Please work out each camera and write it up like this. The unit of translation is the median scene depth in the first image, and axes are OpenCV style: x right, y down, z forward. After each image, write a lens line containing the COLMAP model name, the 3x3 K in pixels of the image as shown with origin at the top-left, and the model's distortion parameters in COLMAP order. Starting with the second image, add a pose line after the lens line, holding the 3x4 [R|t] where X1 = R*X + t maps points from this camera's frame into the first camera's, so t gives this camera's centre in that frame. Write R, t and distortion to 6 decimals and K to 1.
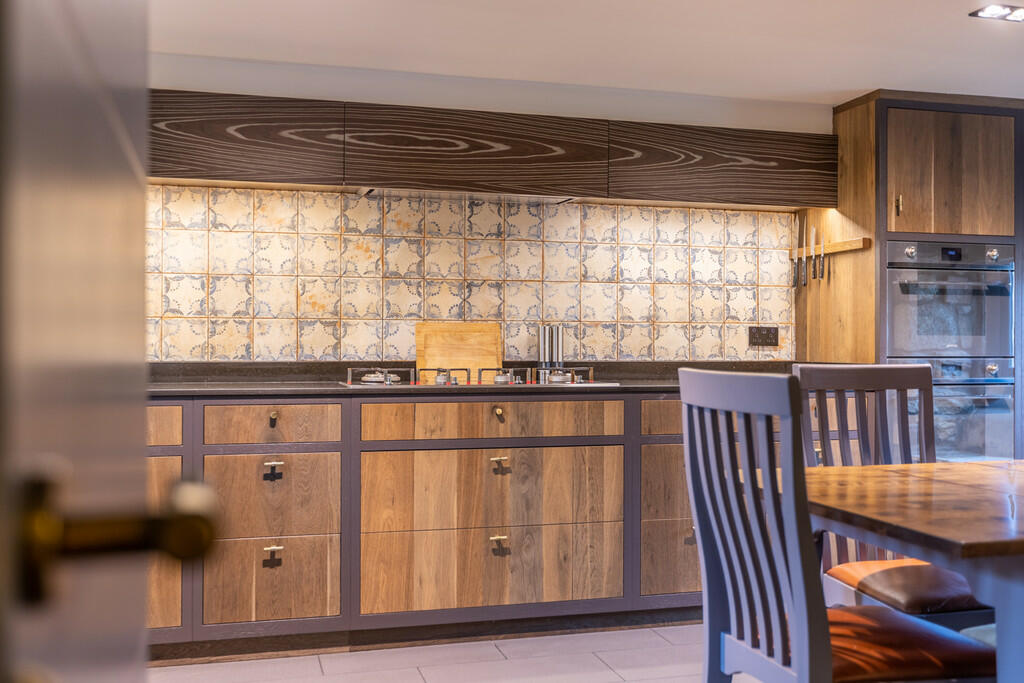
lens RADIAL K [[1035.2, 0, 512.0], [0, 1035.2, 341.5], [0, 0, 1]] dist [0.001307, 0.009182]
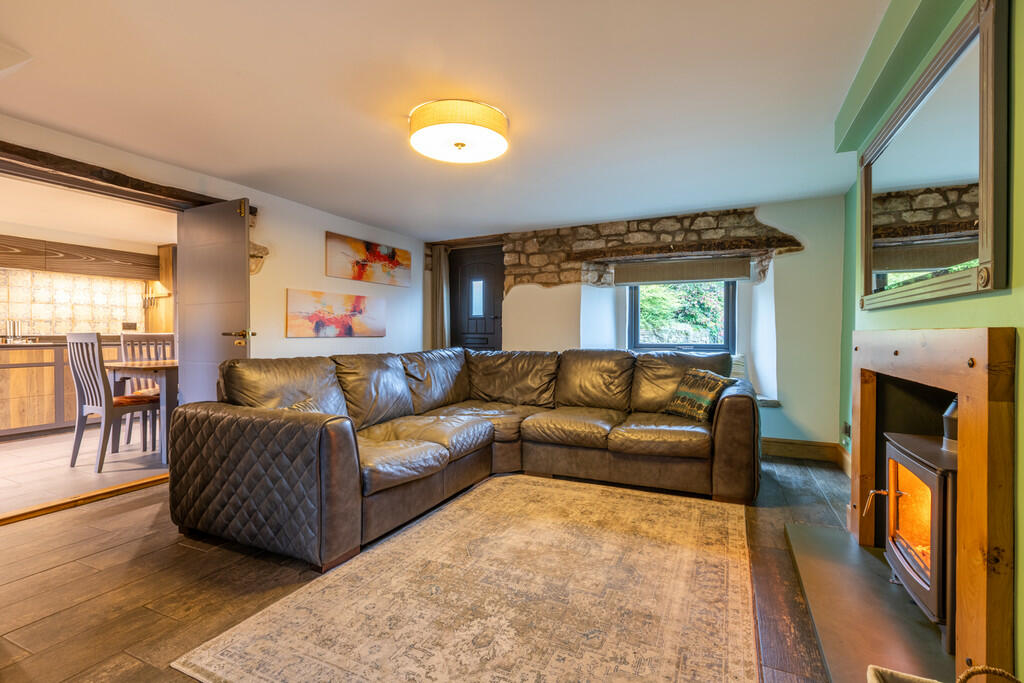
lens RADIAL K [[462.4, 0, 516.2], [0, 462.4, 338.2], [0, 0, 1]] dist [-0.003208, -0.000649]
pose [[0.650568, -0.012990, 0.759337, -0.015481], [0.005031, 0.999905, 0.012796, 0.017609], [-0.759431, -0.004504, 0.650572, -0.589808]]
